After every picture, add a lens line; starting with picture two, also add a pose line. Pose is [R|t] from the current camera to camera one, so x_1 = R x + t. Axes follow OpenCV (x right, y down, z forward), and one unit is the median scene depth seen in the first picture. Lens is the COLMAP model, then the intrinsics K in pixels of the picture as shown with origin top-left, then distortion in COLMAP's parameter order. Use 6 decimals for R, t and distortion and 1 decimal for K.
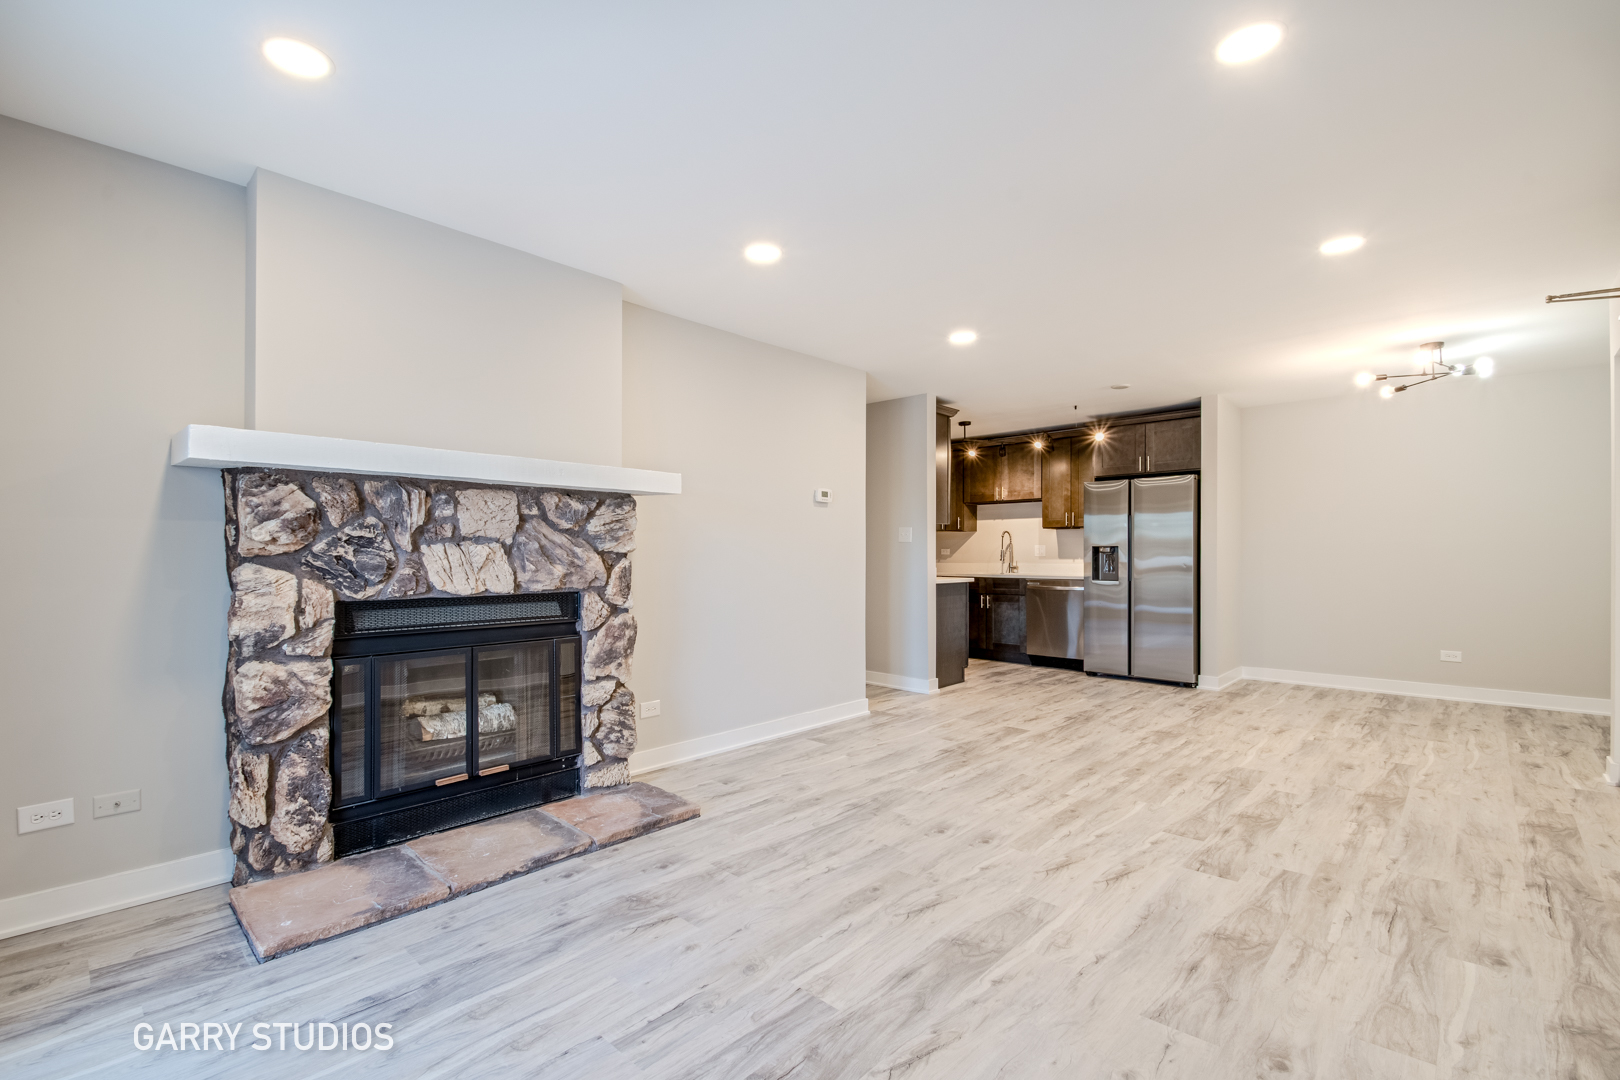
lens RADIAL K [[725.5, 0, 777.4], [0, 725.5, 559.8], [0, 0, 1]] dist [0.013140, -0.012302]
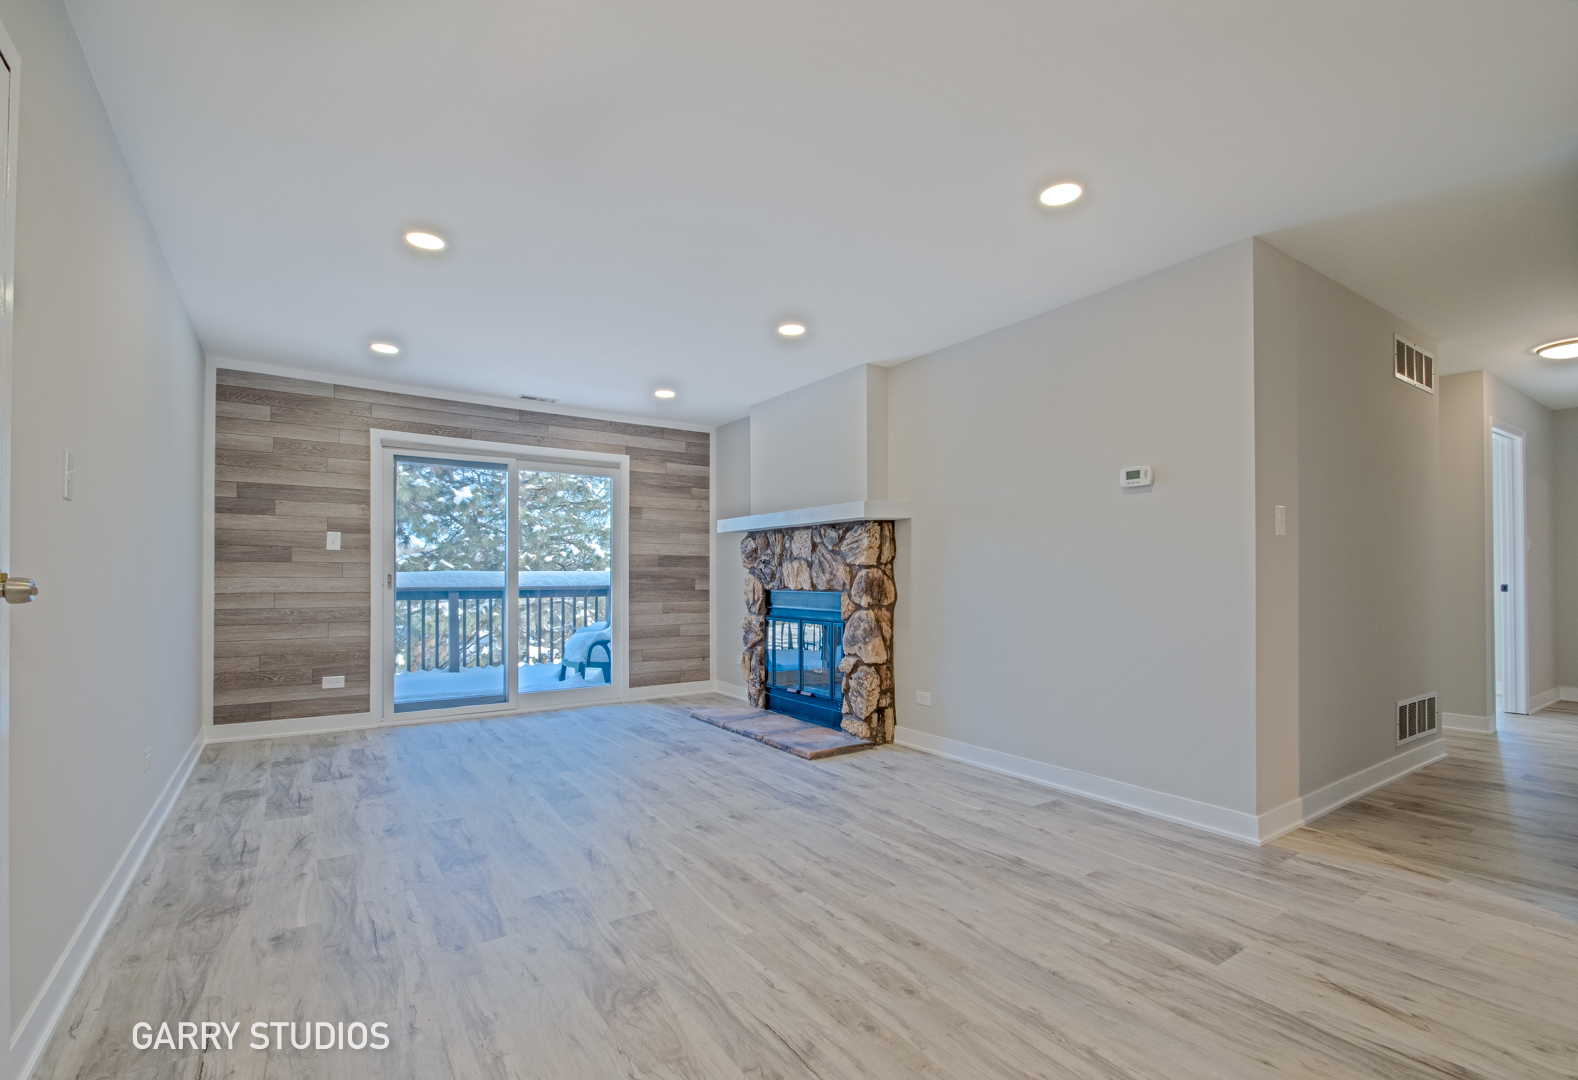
lens RADIAL K [[696.1, 0, 789.4], [0, 696.1, 574.7], [0, 0, 1]] dist [0.002216, 0.000222]
pose [[-0.190446, -0.001481, -0.981697, 1.189224], [-0.007268, 0.999974, -0.000099, 0.010593], [0.981671, 0.007116, -0.190451, 1.233413]]
